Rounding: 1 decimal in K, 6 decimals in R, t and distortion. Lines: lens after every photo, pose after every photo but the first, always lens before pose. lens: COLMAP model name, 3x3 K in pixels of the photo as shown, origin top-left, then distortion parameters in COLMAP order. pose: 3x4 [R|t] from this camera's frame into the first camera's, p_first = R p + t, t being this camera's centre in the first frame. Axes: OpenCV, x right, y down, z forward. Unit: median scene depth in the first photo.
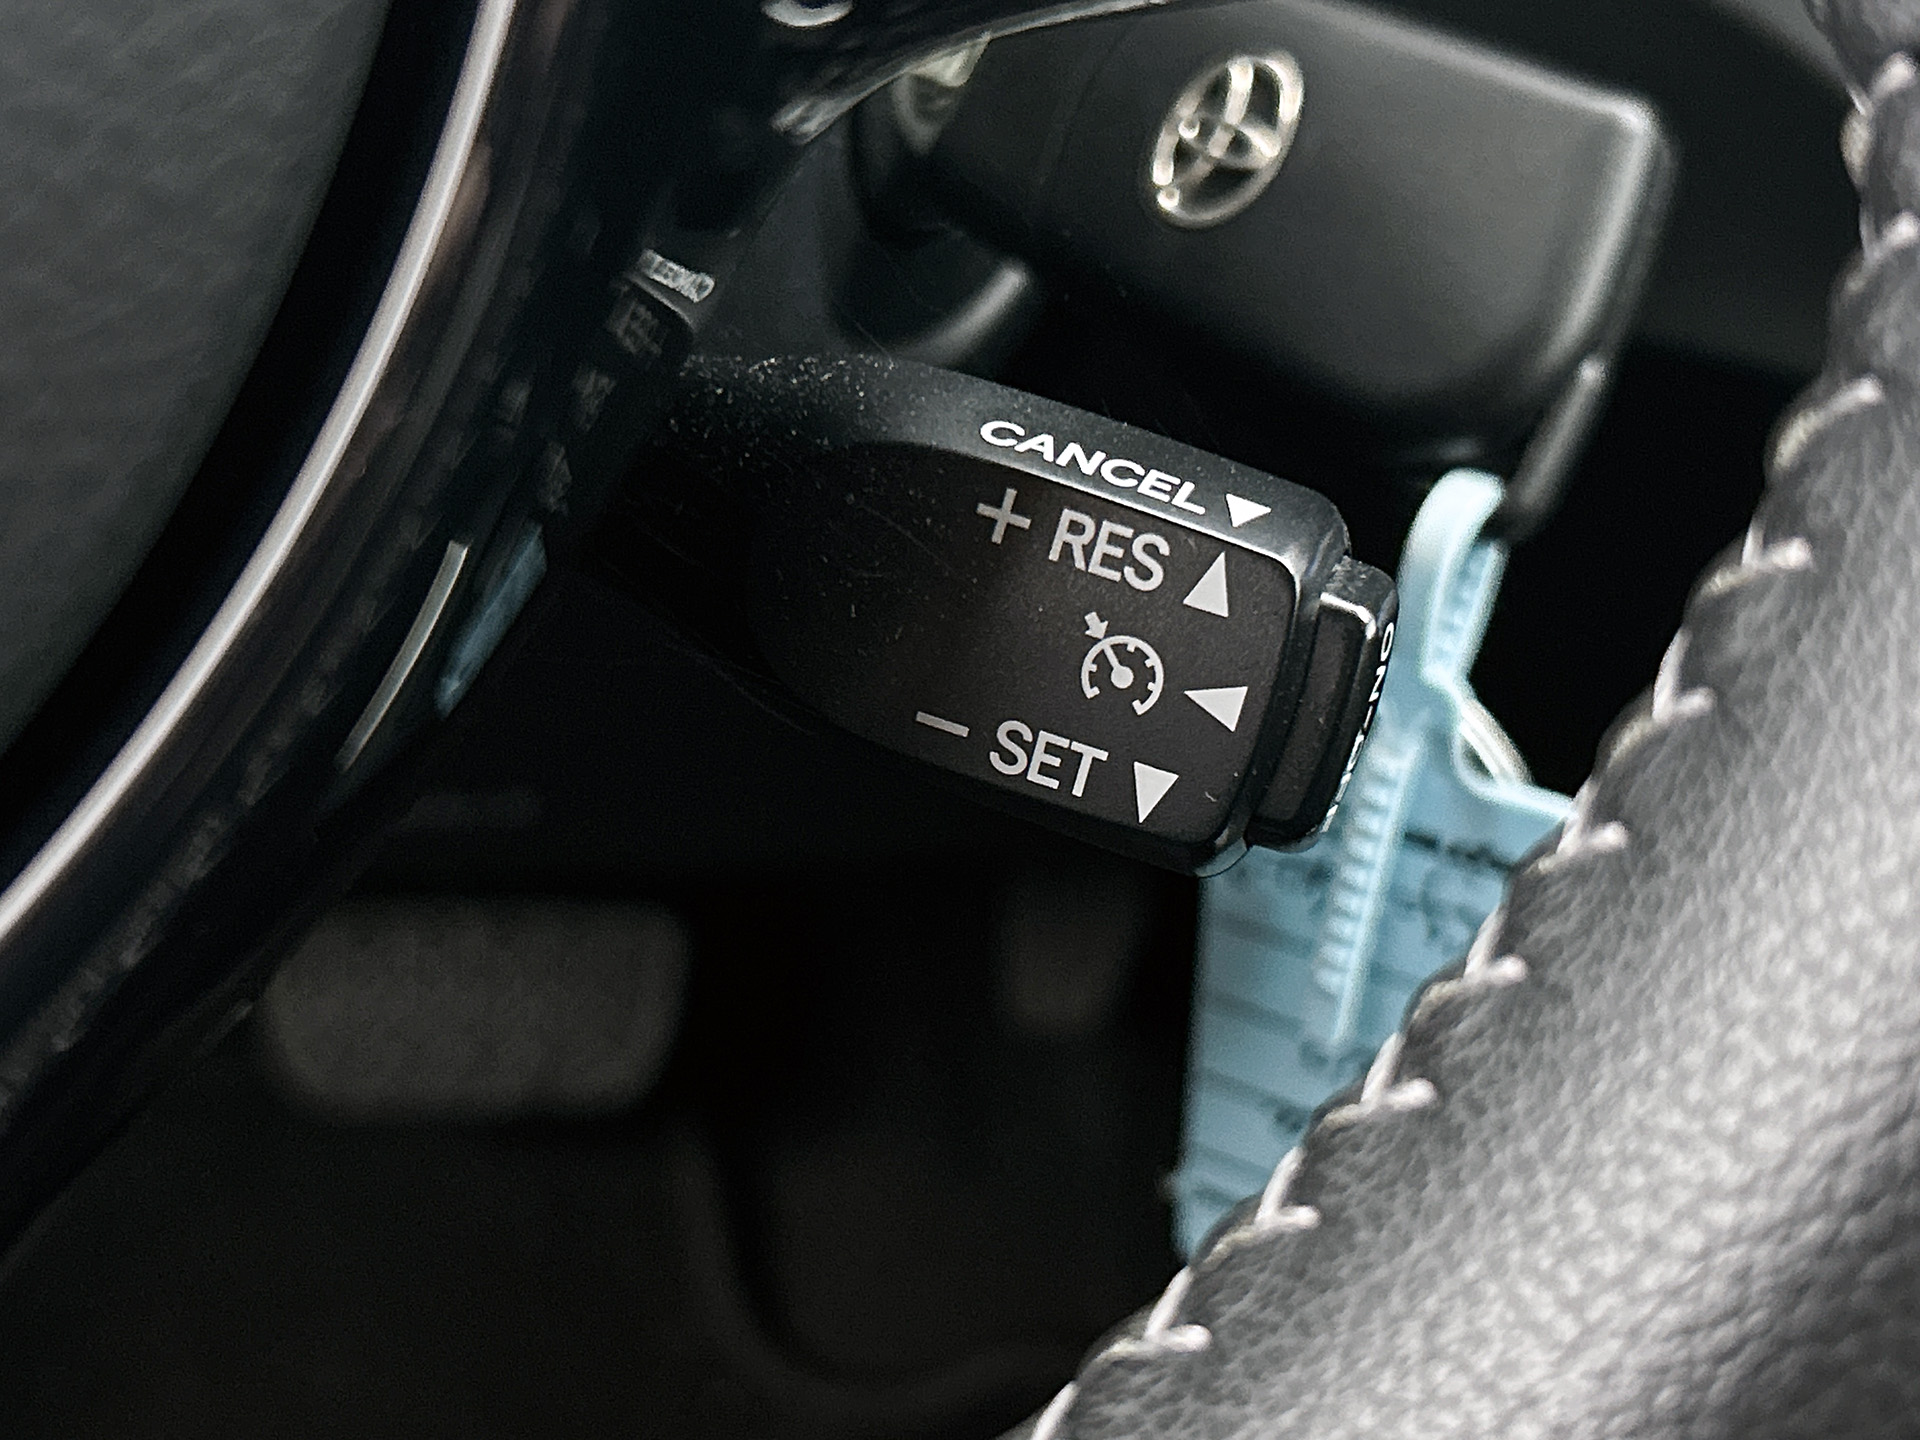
lens RADIAL K [[3116.2, 0, 964.7], [0, 3116.2, 716.9], [0, 0, 1]] dist [0.079456, 0.000000]
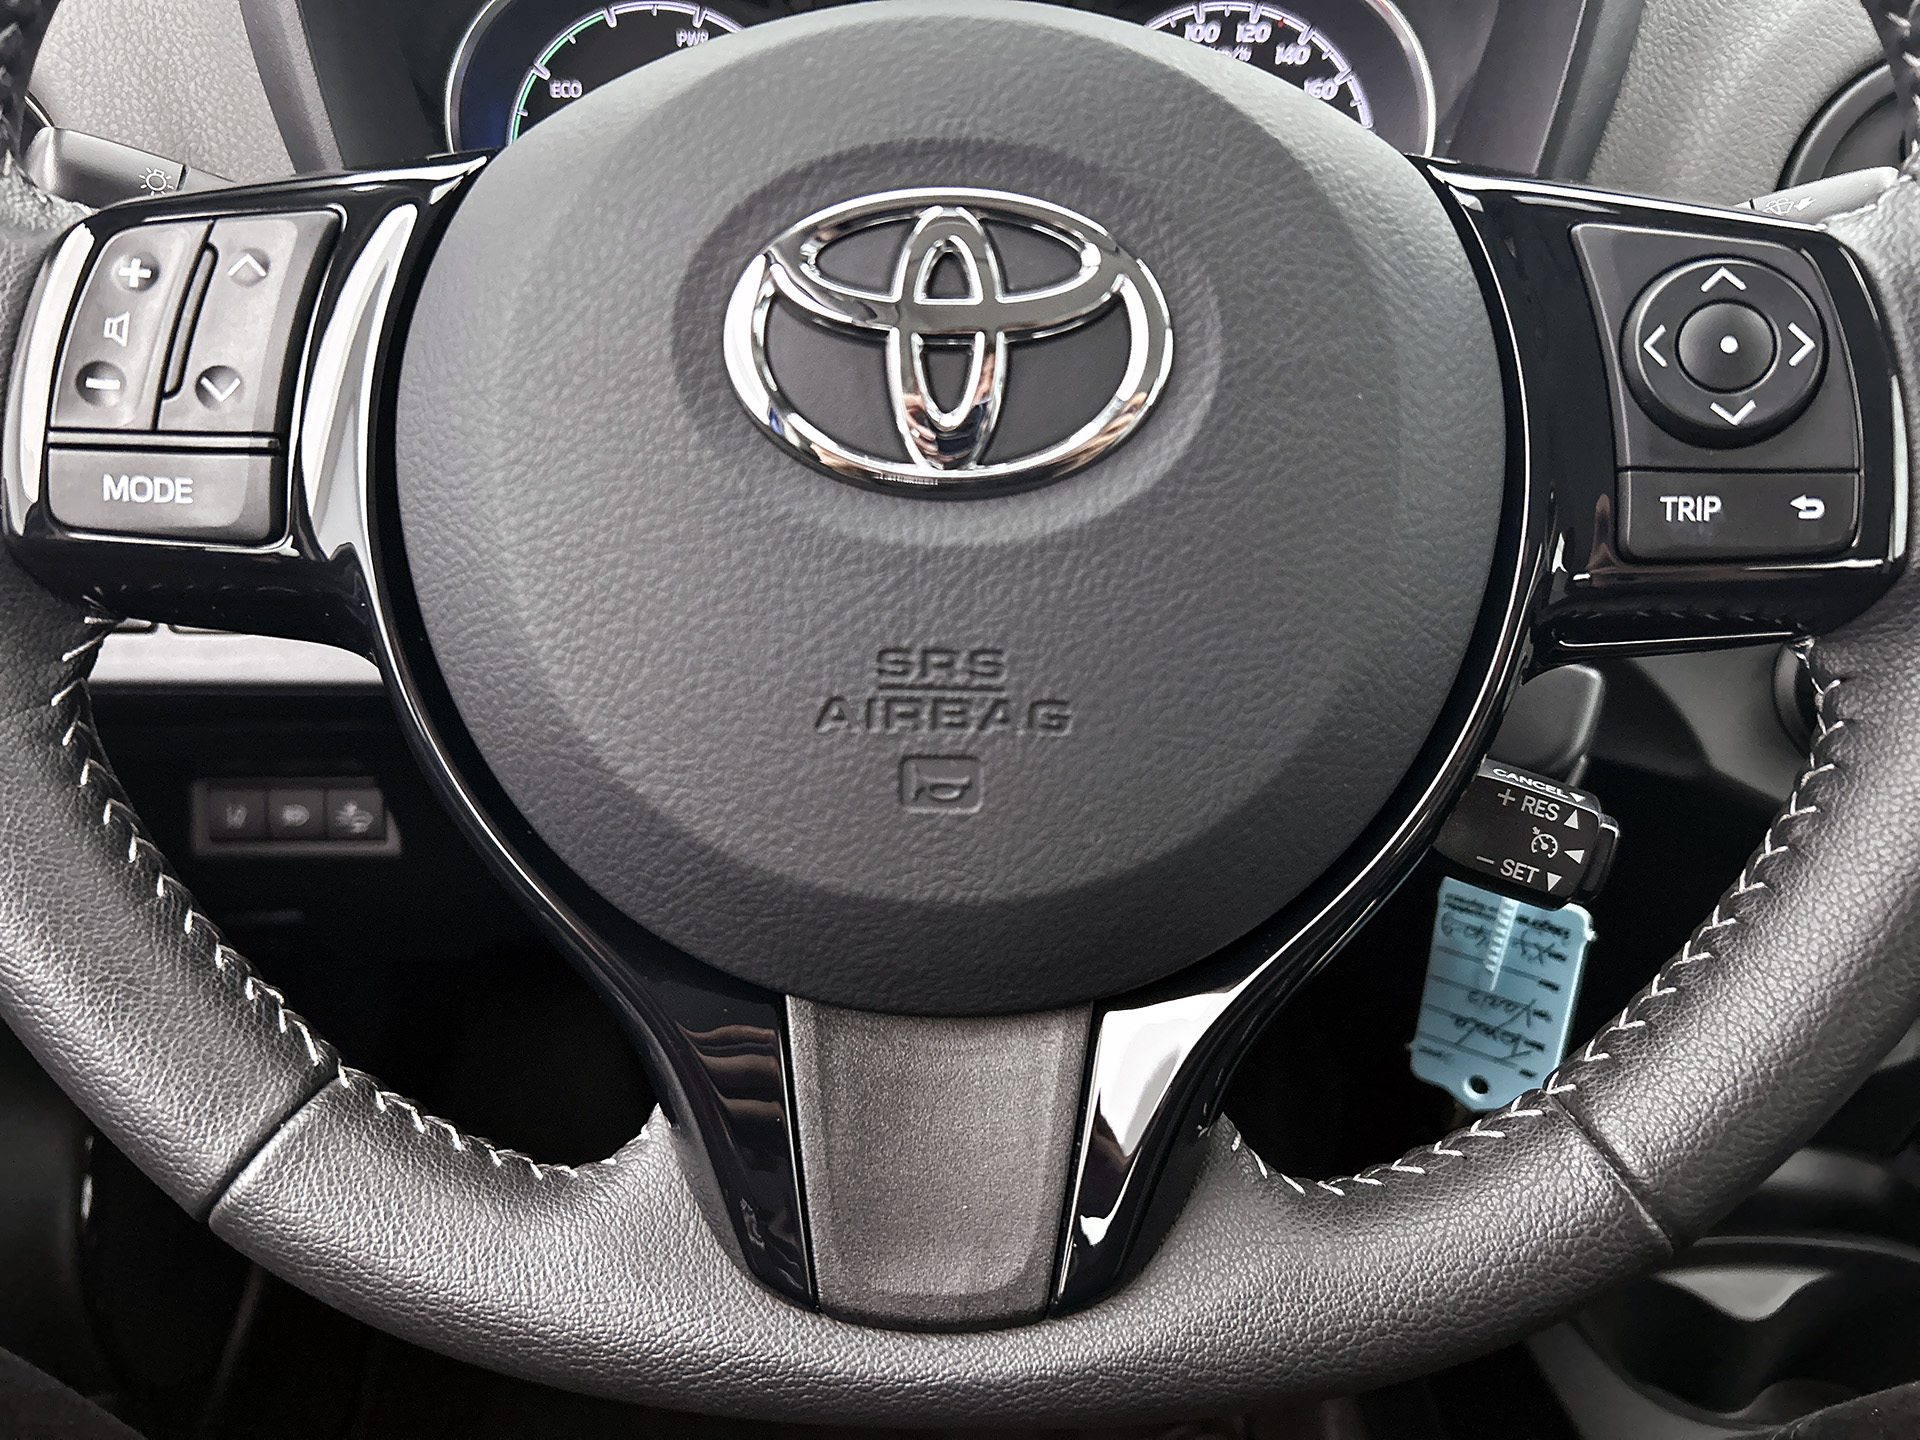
lens RADIAL K [[1444.0, 0, 941.5], [0, 1444.0, 727.2], [0, 0, 1]] dist [0.014179, -0.030505]
pose [[0.999023, 0.023830, -0.037214, -0.718954], [-0.028379, 0.991502, -0.126959, 0.100685], [0.033872, 0.127891, 0.991210, -0.764475]]
